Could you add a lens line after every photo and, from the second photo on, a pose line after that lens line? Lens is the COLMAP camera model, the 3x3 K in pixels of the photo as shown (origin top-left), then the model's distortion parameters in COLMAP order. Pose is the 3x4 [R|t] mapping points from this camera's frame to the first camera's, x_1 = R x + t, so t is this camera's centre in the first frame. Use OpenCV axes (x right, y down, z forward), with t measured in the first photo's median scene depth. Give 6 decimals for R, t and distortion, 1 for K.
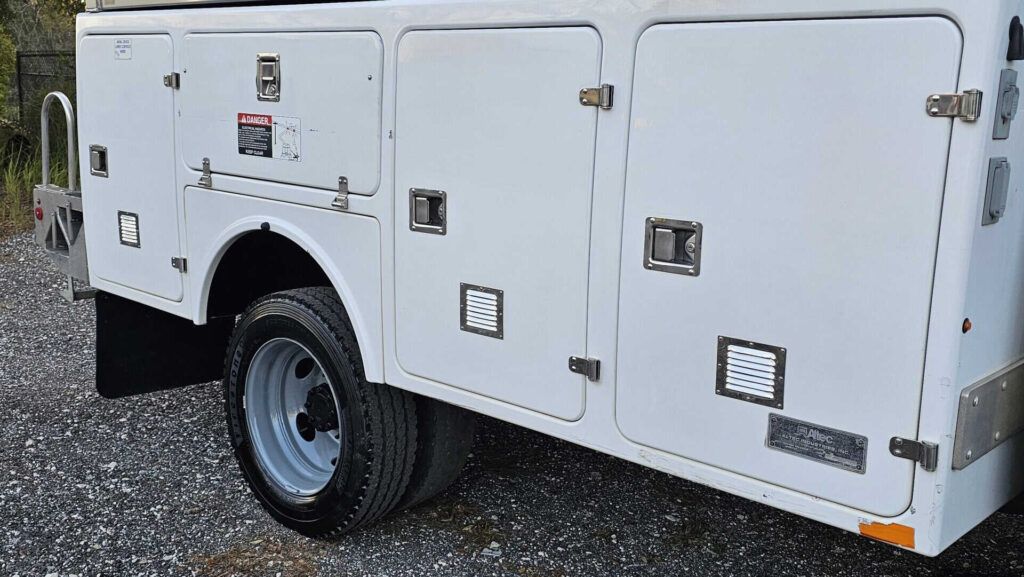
lens RADIAL K [[1018.7, 0, 513.4], [0, 1018.7, 289.2], [0, 0, 1]] dist [0.069480, -0.022012]
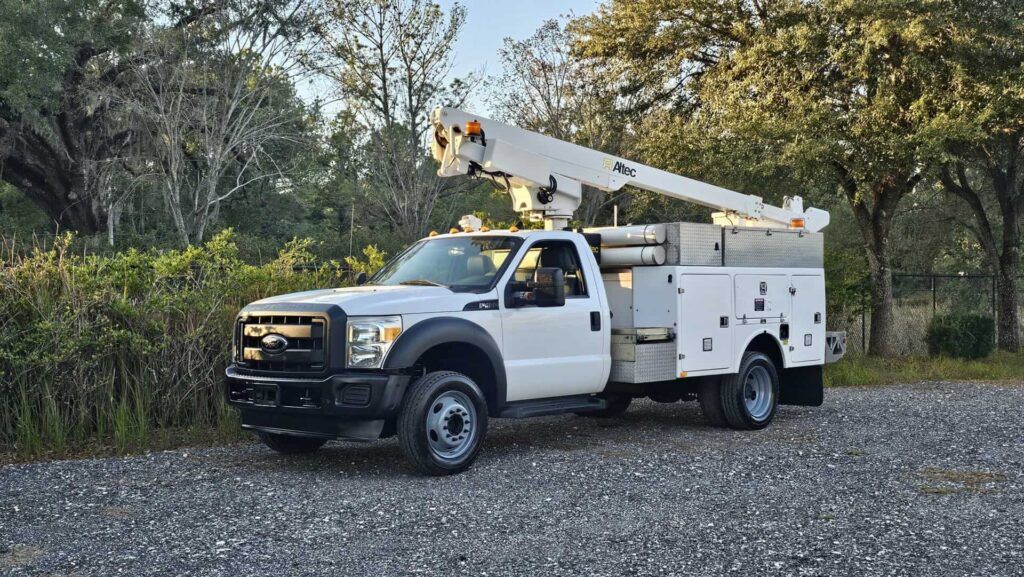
lens RADIAL K [[1138.7, 0, 513.9], [0, 1138.7, 293.5], [0, 0, 1]] dist [0.117102, -0.012793]
pose [[0.025820, -0.037842, 0.998950, -3.977786], [0.190419, 0.981173, 0.032247, -0.458291], [-0.981363, 0.189387, 0.032539, 1.658502]]
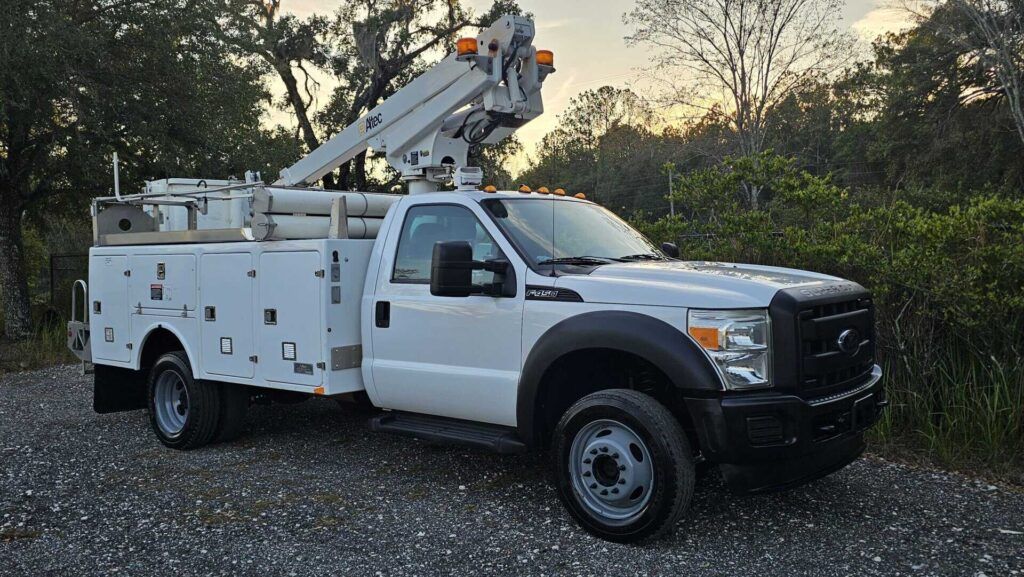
lens RADIAL K [[862.3, 0, 517.8], [0, 862.3, 284.0], [0, 0, 1]] dist [0.109989, -0.179510]
pose [[0.997460, -0.041798, 0.057674, 0.555892], [0.050694, 0.985389, -0.162598, 0.246419], [-0.050035, 0.165109, 0.985005, -1.290901]]
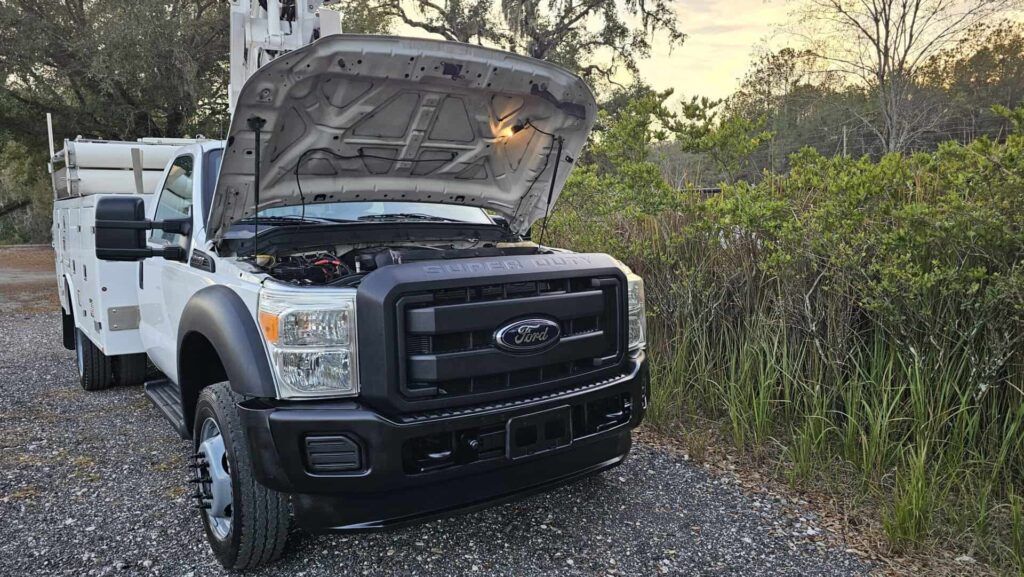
lens RADIAL K [[737.7, 0, 504.9], [0, 737.7, 287.6], [0, 0, 1]] dist [0.022572, -0.001107]
pose [[0.976154, -0.010991, -0.216800, 1.385399], [-0.009731, 0.995498, -0.094280, 0.156774], [0.216860, 0.094142, 0.971653, -0.750841]]
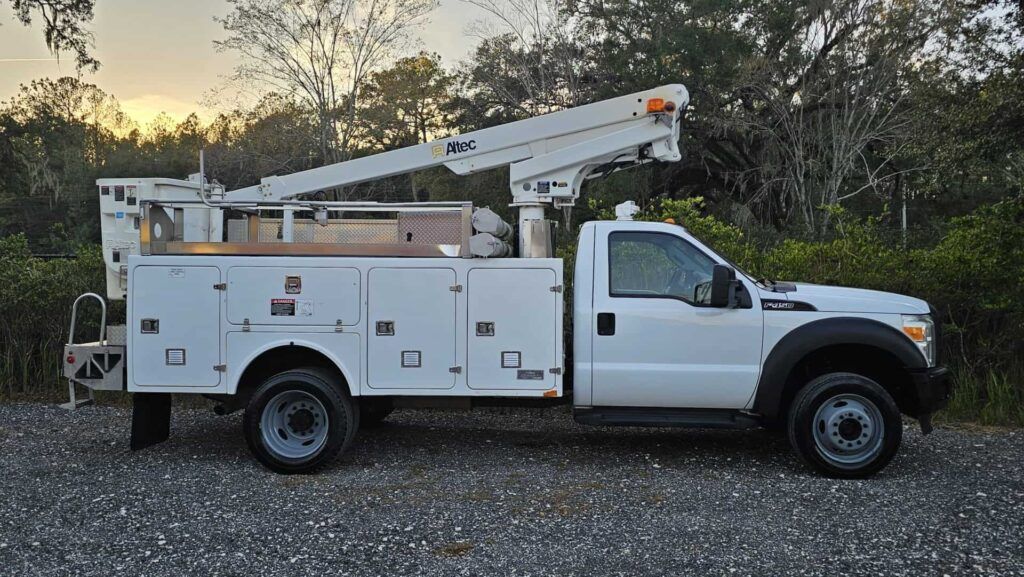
lens RADIAL K [[862.3, 0, 517.8], [0, 862.3, 284.0], [0, 0, 1]] dist [0.109989, -0.179510]
pose [[0.771331, -0.031313, 0.635663, -1.154710], [0.137742, 0.983330, -0.118701, 0.122612], [-0.621349, 0.179116, 0.762786, -0.971476]]
